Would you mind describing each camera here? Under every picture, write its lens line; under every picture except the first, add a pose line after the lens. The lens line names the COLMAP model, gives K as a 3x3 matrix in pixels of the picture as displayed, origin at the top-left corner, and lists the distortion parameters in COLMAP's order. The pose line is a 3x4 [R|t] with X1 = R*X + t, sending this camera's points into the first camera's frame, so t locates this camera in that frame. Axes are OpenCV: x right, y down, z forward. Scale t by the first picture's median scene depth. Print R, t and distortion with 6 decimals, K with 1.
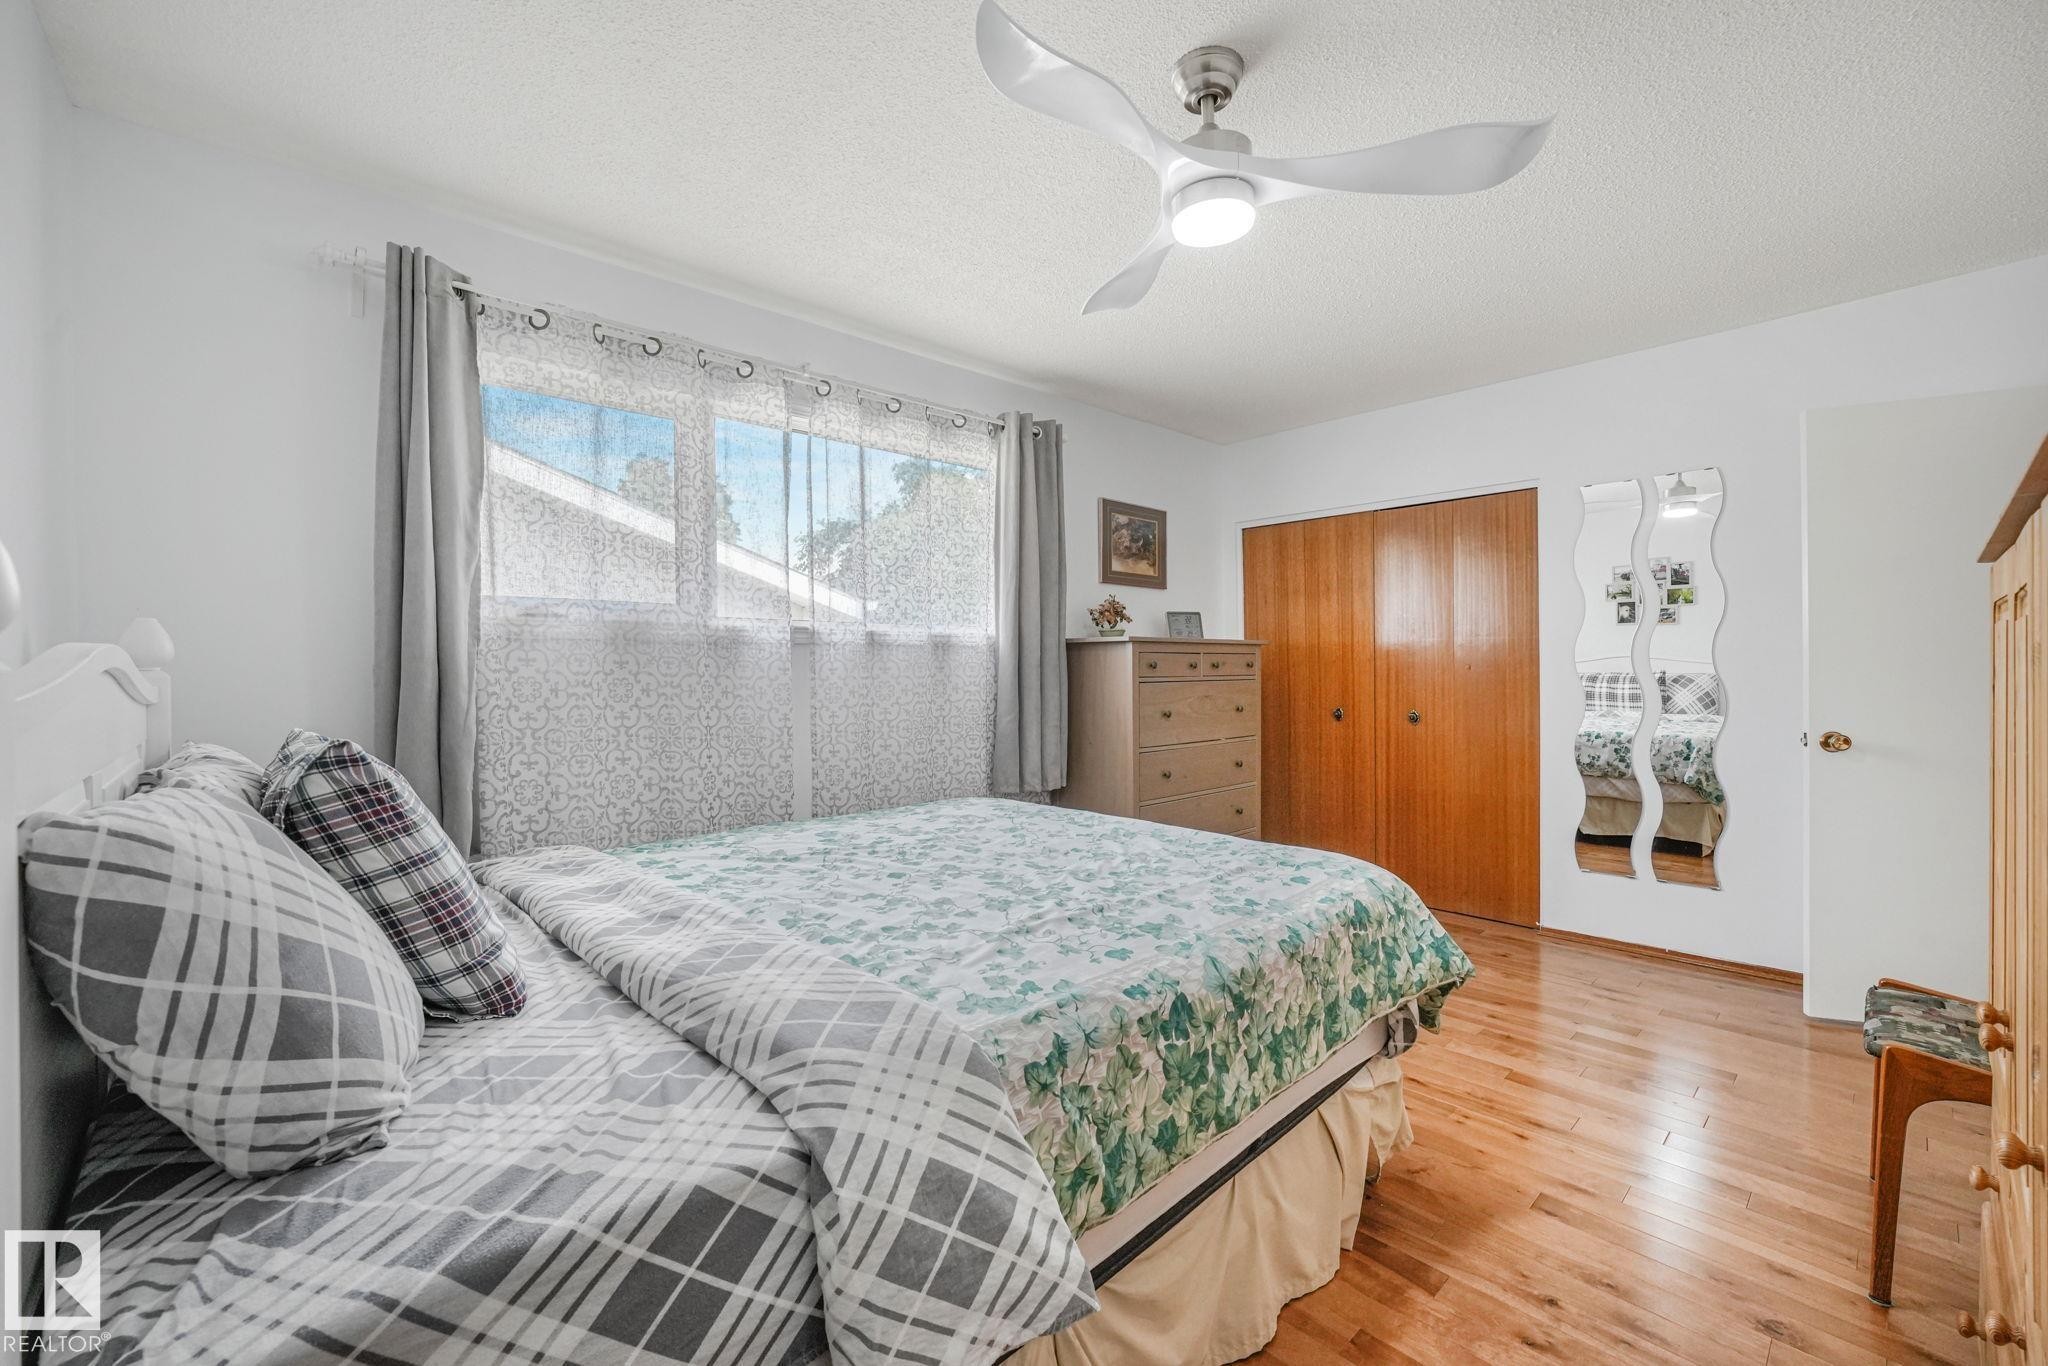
lens RADIAL K [[837.6, 0, 1017.7], [0, 837.6, 674.5], [0, 0, 1]] dist [-0.011170, 0.000094]
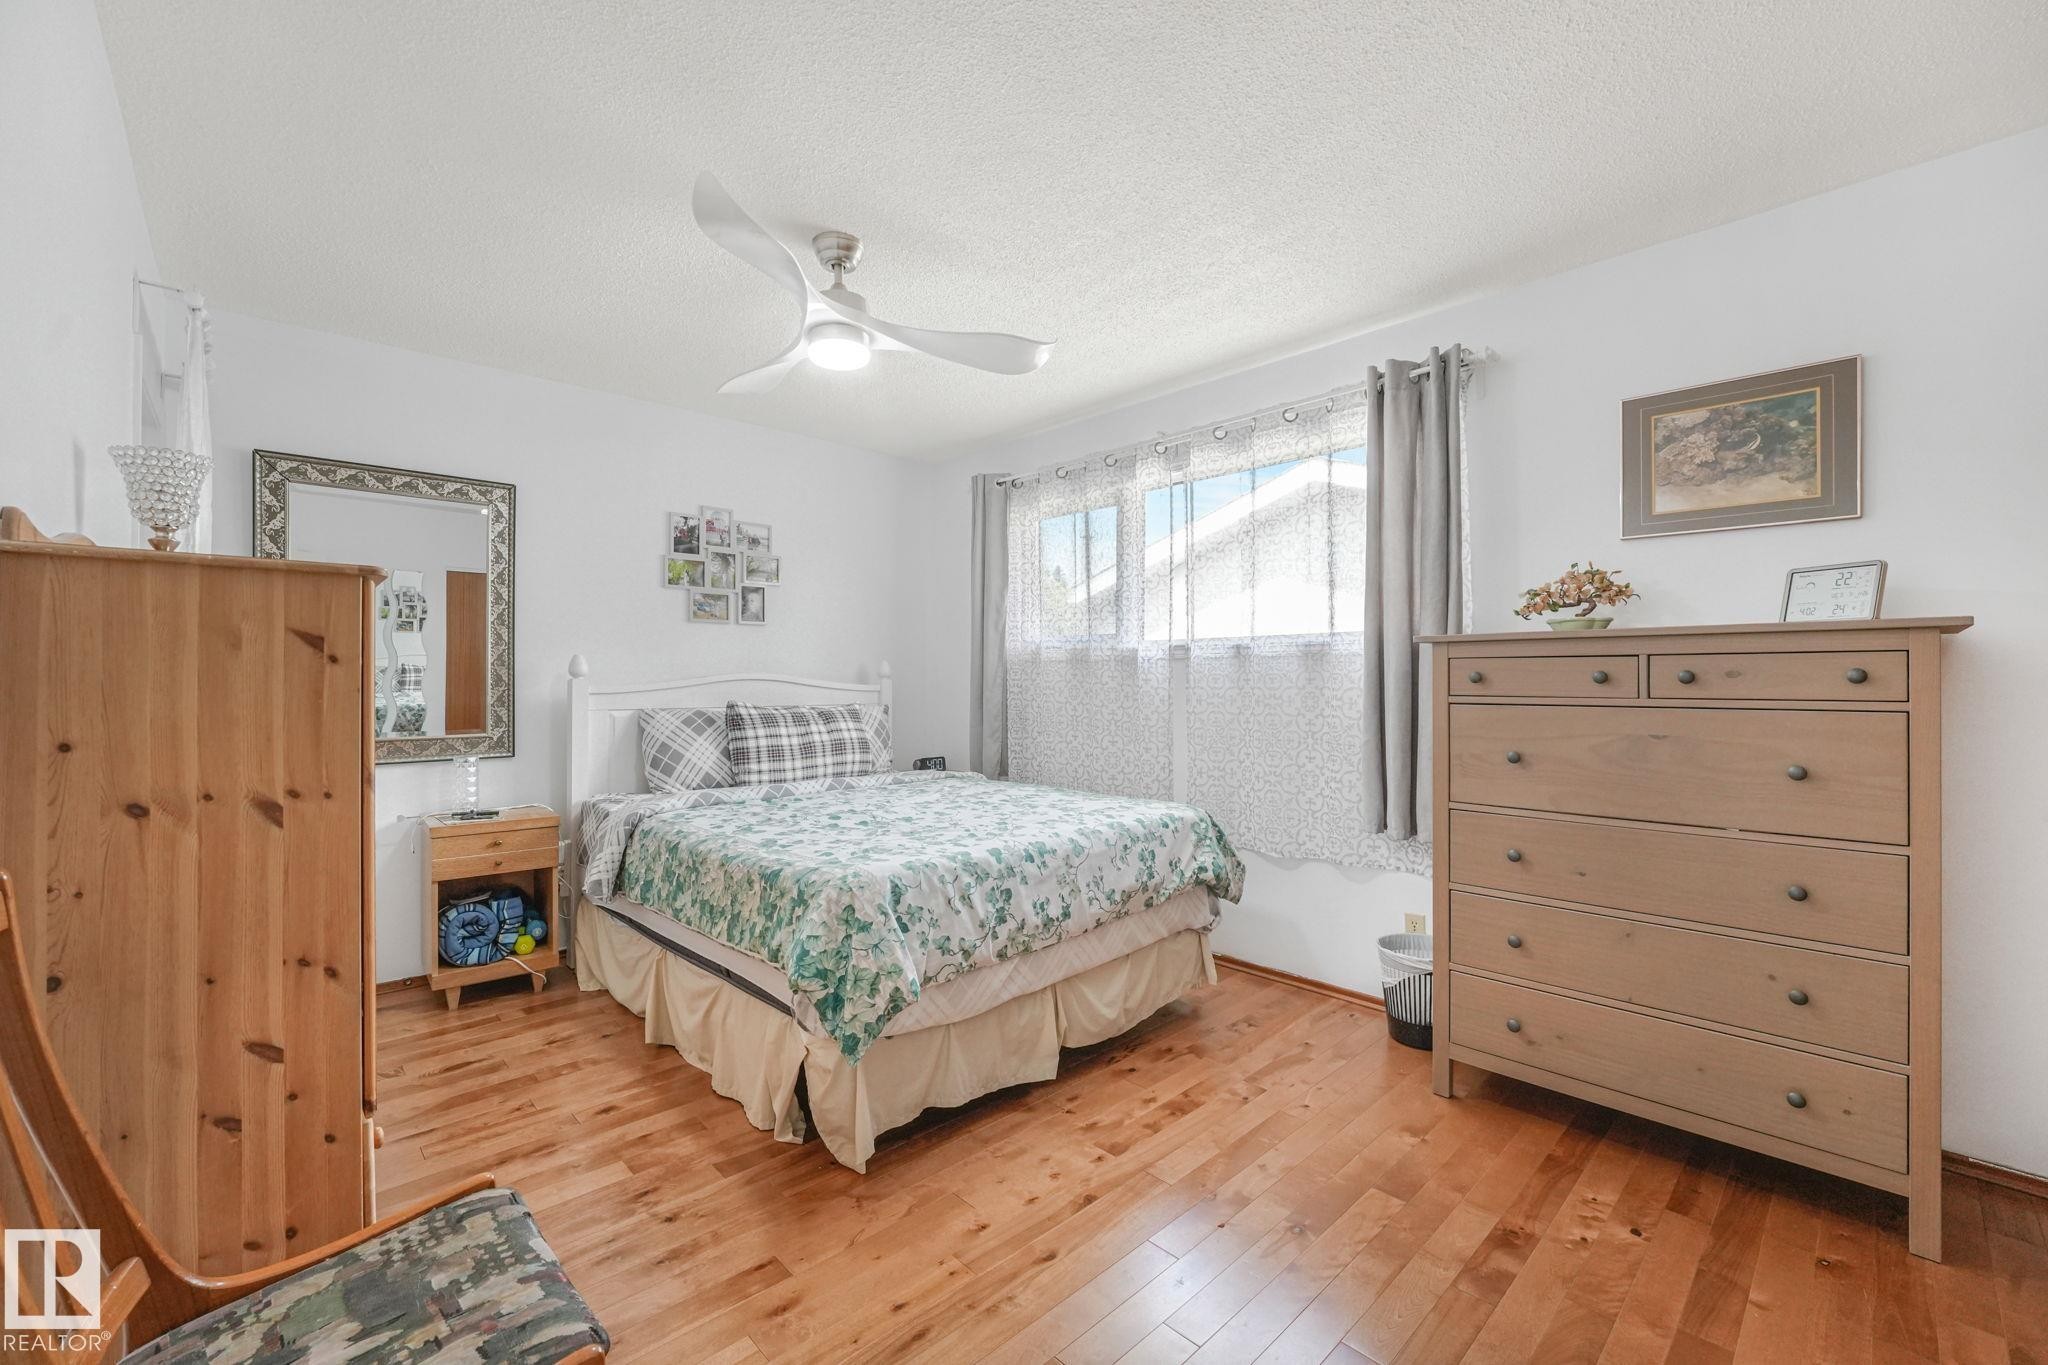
lens RADIAL K [[837.6, 0, 1019.7], [0, 837.6, 673.2], [0, 0, 1]] dist [-0.011170, 0.000094]
pose [[0.004458, -0.001544, -0.999989, 0.947014], [-0.007330, 0.999972, -0.001577, -0.013131], [0.999963, 0.007337, 0.004447, 0.767834]]
